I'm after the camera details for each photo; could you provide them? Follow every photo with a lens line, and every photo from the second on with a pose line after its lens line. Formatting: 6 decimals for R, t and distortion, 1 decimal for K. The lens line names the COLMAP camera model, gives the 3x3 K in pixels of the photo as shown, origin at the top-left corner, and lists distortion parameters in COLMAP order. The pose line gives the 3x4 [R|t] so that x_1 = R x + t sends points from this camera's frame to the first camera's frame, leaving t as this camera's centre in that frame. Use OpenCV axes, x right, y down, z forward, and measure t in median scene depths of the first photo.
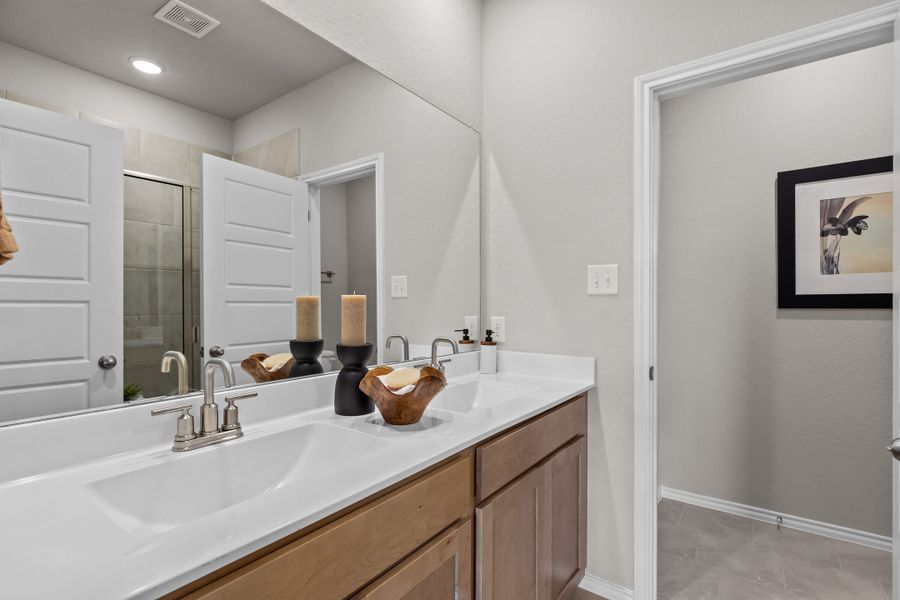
lens RADIAL K [[423.8, 0, 450.0], [0, 423.8, 300.0], [0, 0, 1]] dist [0.000021, -0.000140]
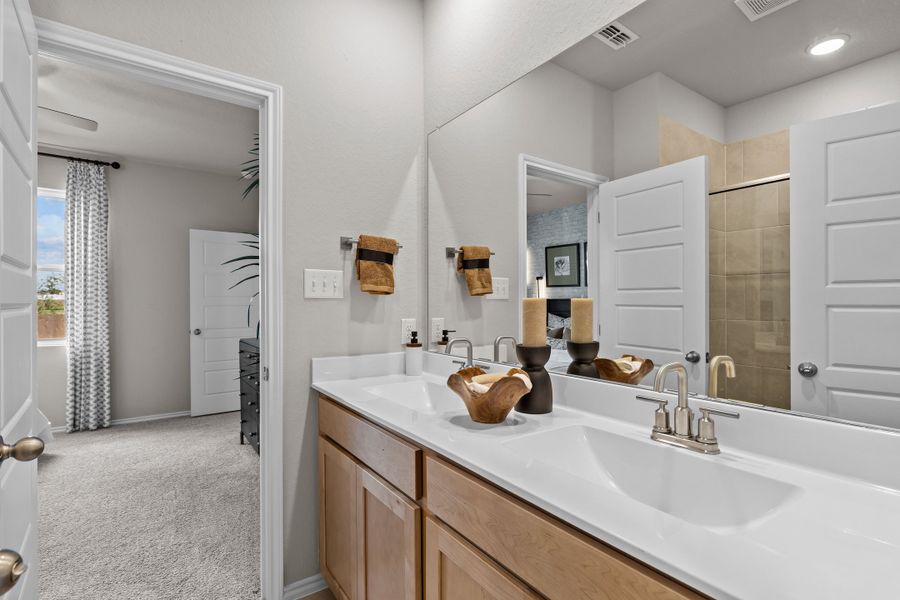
lens RADIAL K [[407.5, 0, 451.8], [0, 407.5, 303.1], [0, 0, 1]] dist [0.003859, 0.000806]
pose [[-0.304449, -0.010397, -0.952472, 0.837309], [0.000154, 0.999940, -0.010965, 0.013881], [0.952529, -0.003485, -0.304429, 1.185417]]
